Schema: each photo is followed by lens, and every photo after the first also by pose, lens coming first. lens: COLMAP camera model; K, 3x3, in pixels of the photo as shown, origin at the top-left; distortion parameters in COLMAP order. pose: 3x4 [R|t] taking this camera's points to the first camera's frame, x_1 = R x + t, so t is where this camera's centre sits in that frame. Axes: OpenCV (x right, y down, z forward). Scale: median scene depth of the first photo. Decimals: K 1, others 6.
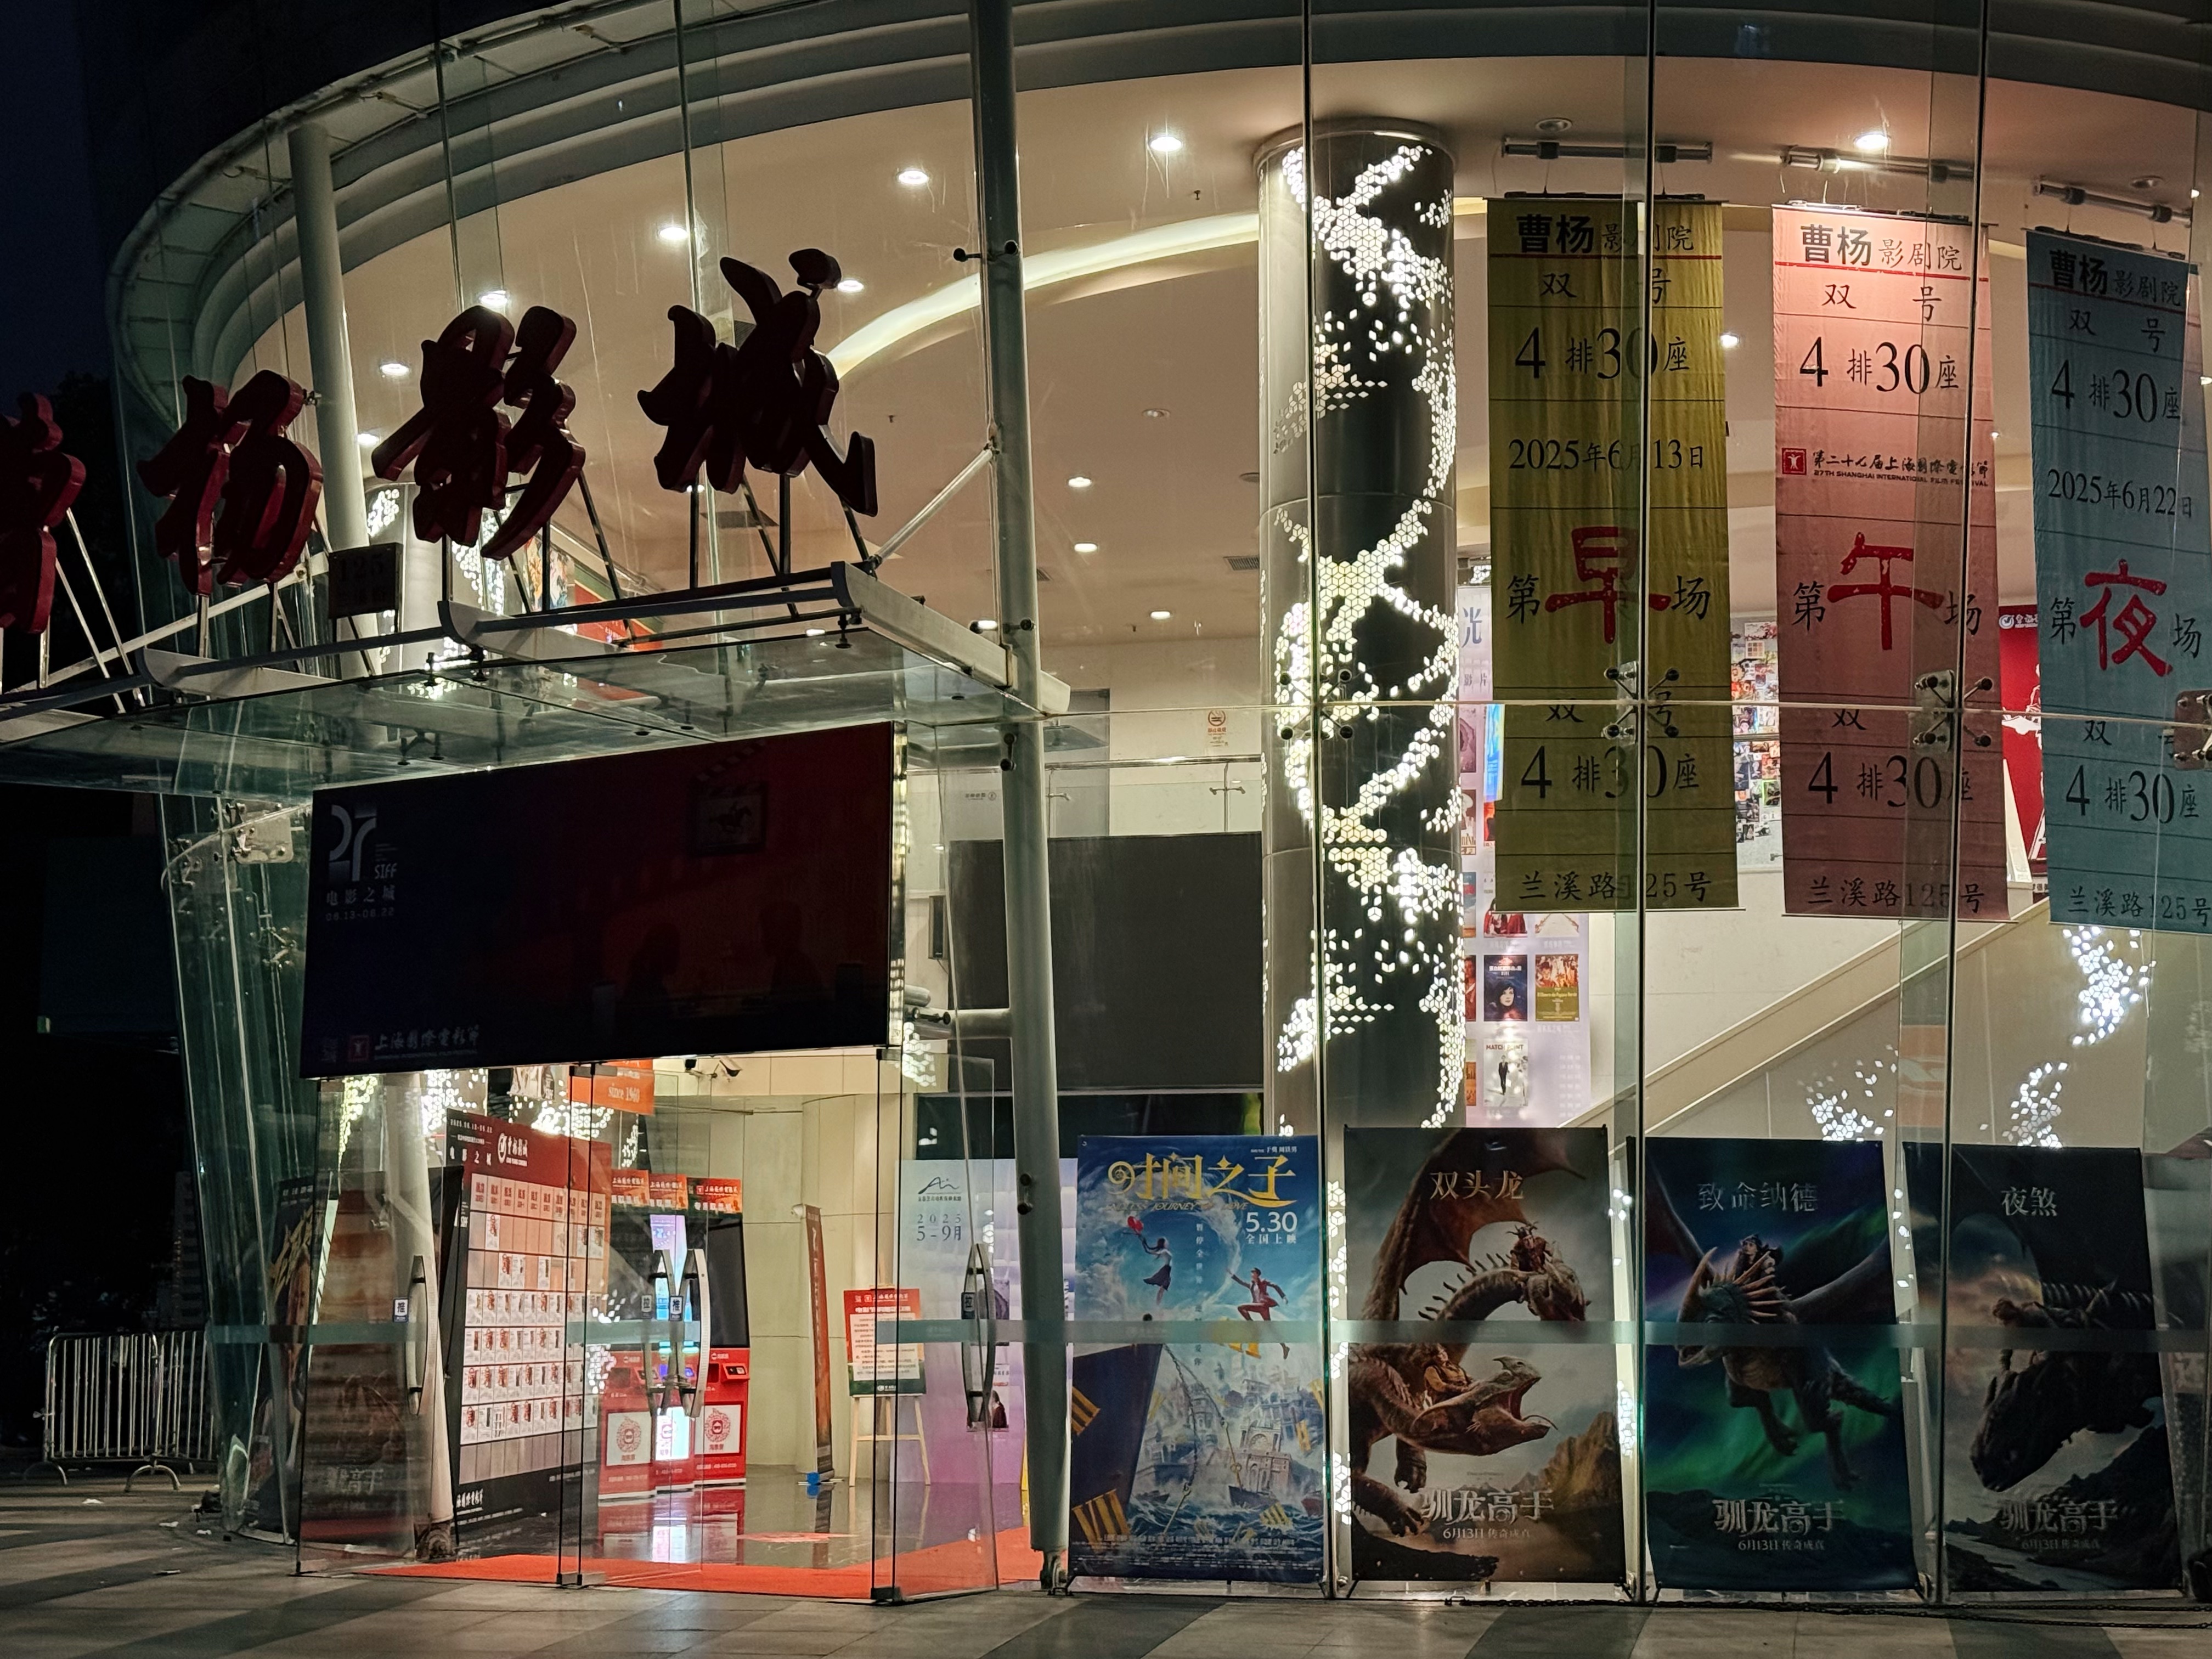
lens RADIAL K [[3135.7, 0, 1103.8], [0, 3135.7, 826.2], [0, 0, 1]] dist [0.137092, 0.000000]
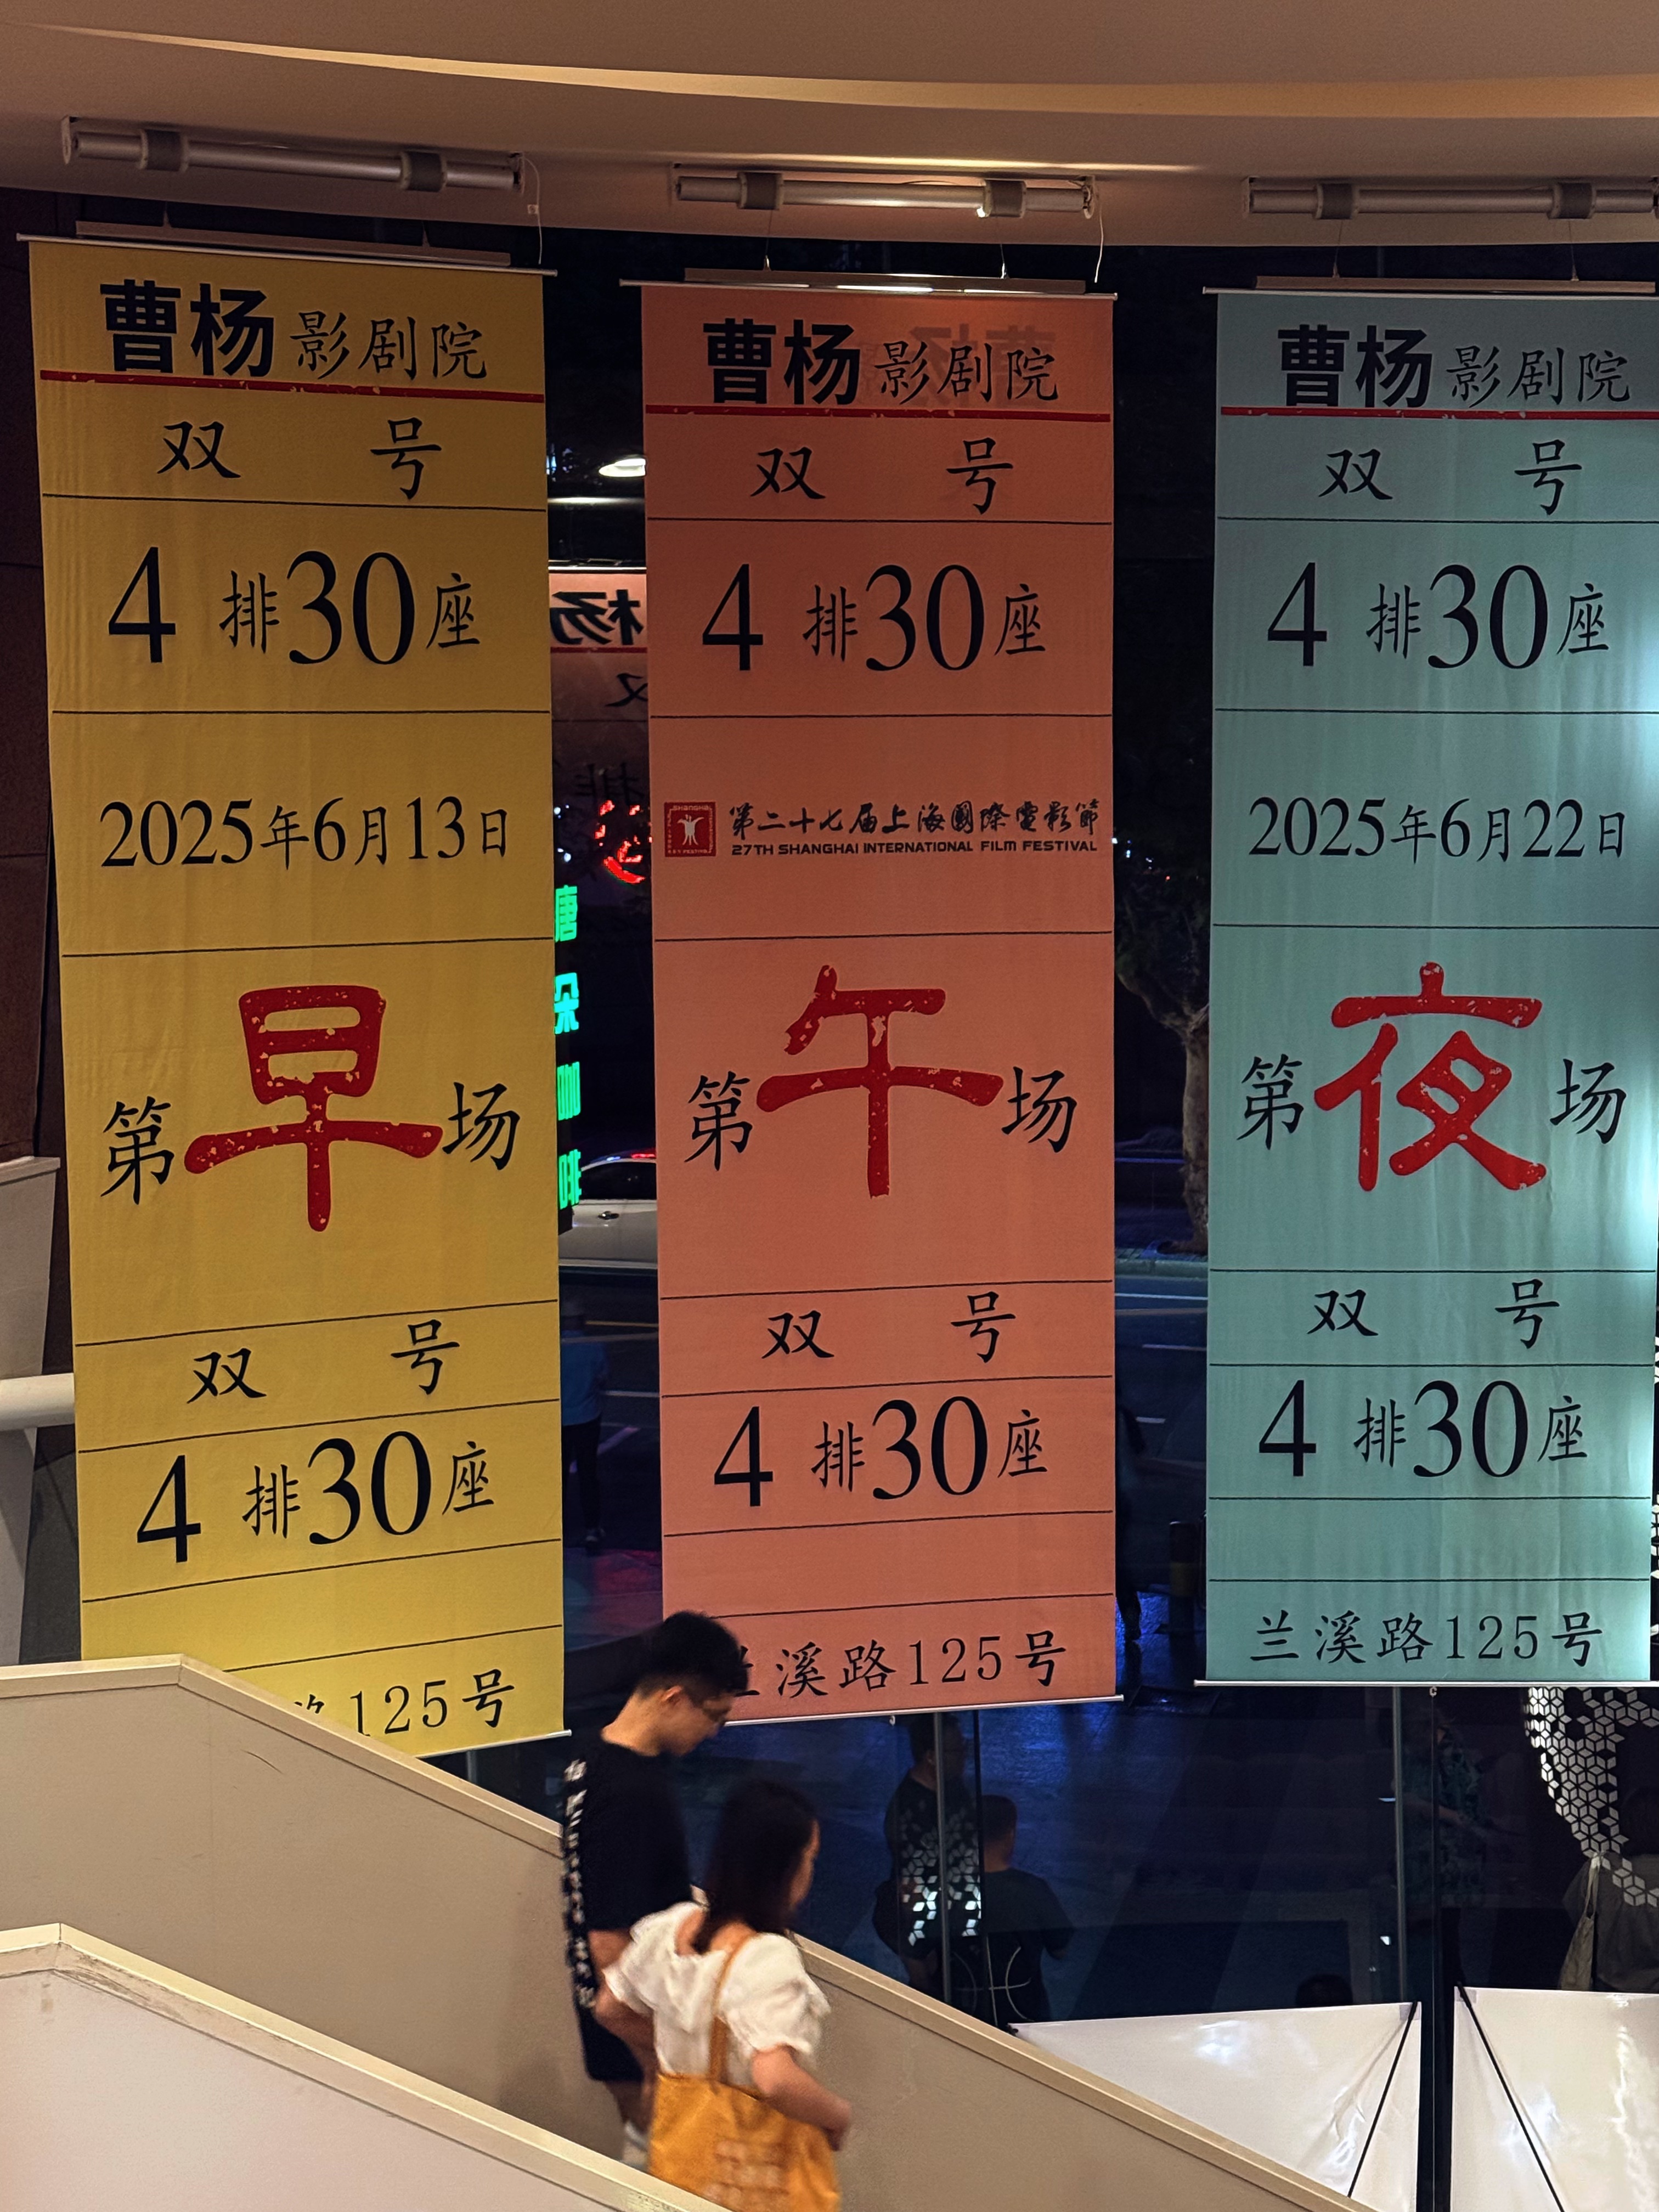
lens RADIAL K [[3135.7, 0, 823.4], [0, 3135.7, 1126.2], [0, 0, 1]] dist [0.137092, 0.000000]
pose [[0.879479, -0.064631, 0.471529, 0.001491], [0.116117, 0.989936, -0.080889, -0.027524], [-0.461556, 0.125892, 0.878133, 0.572798]]
